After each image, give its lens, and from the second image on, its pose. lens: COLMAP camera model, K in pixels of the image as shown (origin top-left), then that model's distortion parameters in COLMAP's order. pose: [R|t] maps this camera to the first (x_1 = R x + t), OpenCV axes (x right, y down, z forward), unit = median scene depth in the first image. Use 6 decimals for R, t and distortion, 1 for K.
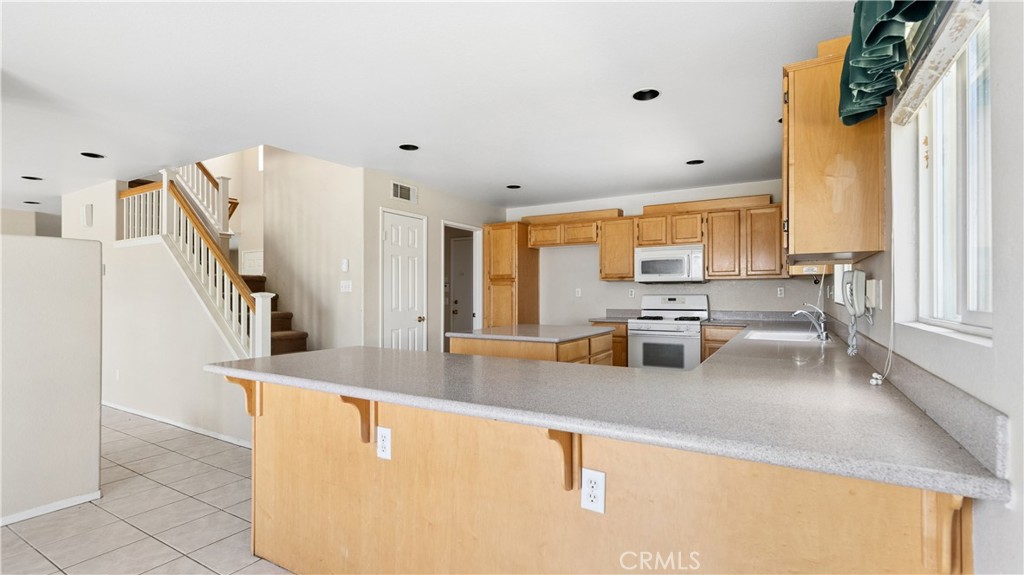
lens RADIAL K [[473.5, 0, 509.3], [0, 473.5, 295.3], [0, 0, 1]] dist [-0.002143, 0.000282]
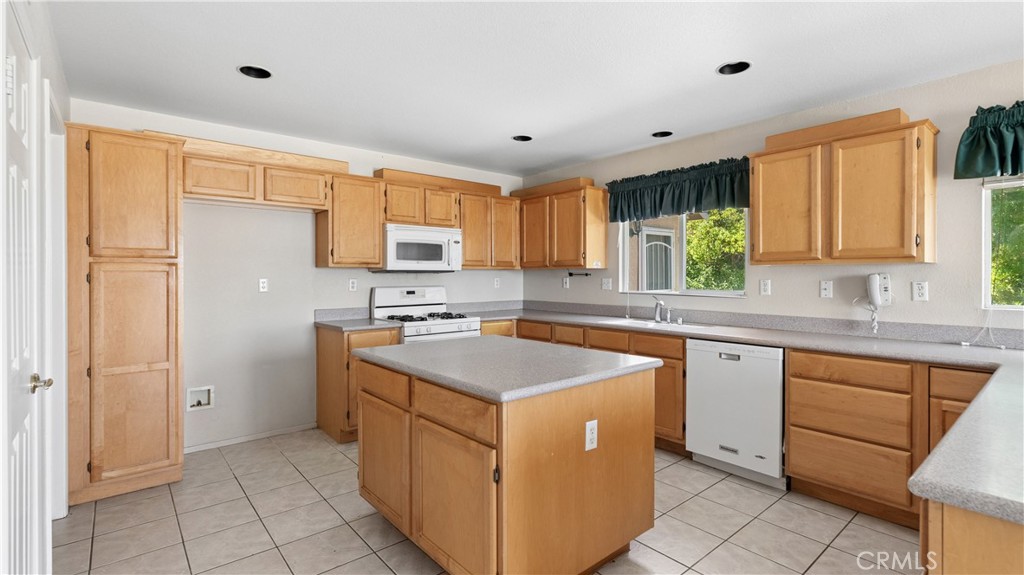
lens RADIAL K [[473.5, 0, 513.2], [0, 473.5, 282.9], [0, 0, 1]] dist [-0.002143, 0.000282]
pose [[0.325851, -0.013296, 0.945328, -0.341951], [0.002100, 0.999909, 0.013339, -0.017033], [-0.945419, -0.002361, 0.325849, 0.551110]]
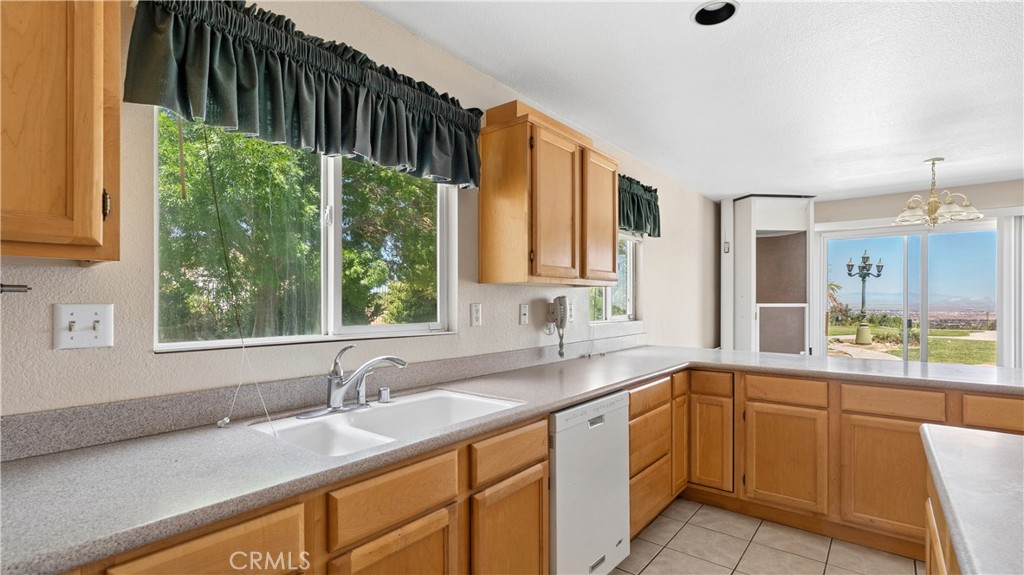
lens RADIAL K [[473.5, 0, 509.9], [0, 473.5, 297.5], [0, 0, 1]] dist [-0.002143, 0.000282]
pose [[-0.991459, -0.000508, 0.130417, 0.239188], [-0.001077, 0.999990, -0.004291, -0.016166], [-0.130414, -0.004395, -0.991450, 0.840417]]
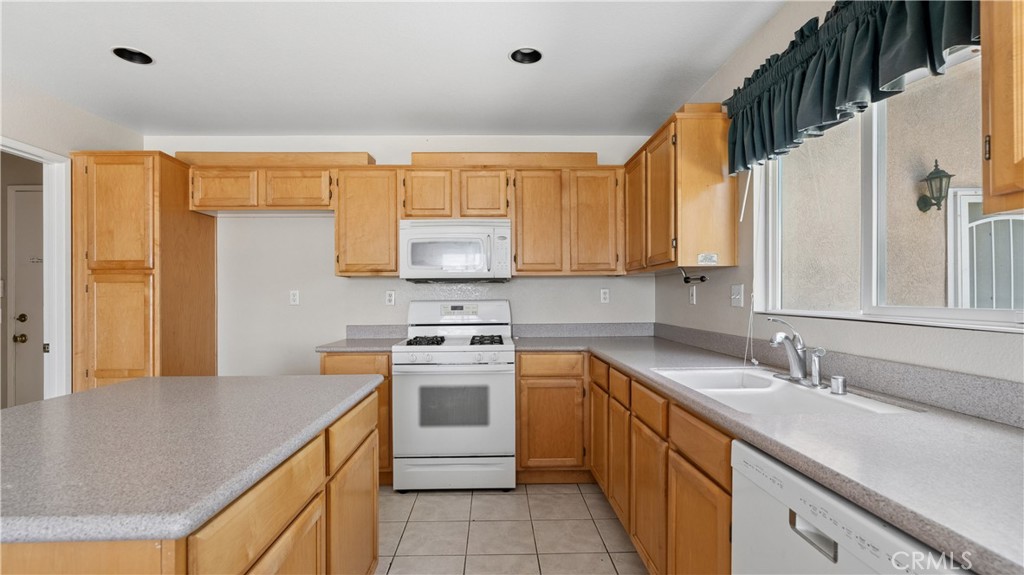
lens RADIAL K [[473.5, 0, 502.9], [0, 473.5, 296.8], [0, 0, 1]] dist [-0.002143, 0.000282]
pose [[0.849184, -0.003472, 0.528086, 0.063314], [0.006126, 0.999976, -0.003276, -0.003339], [-0.528062, 0.006017, 0.849184, 0.421309]]
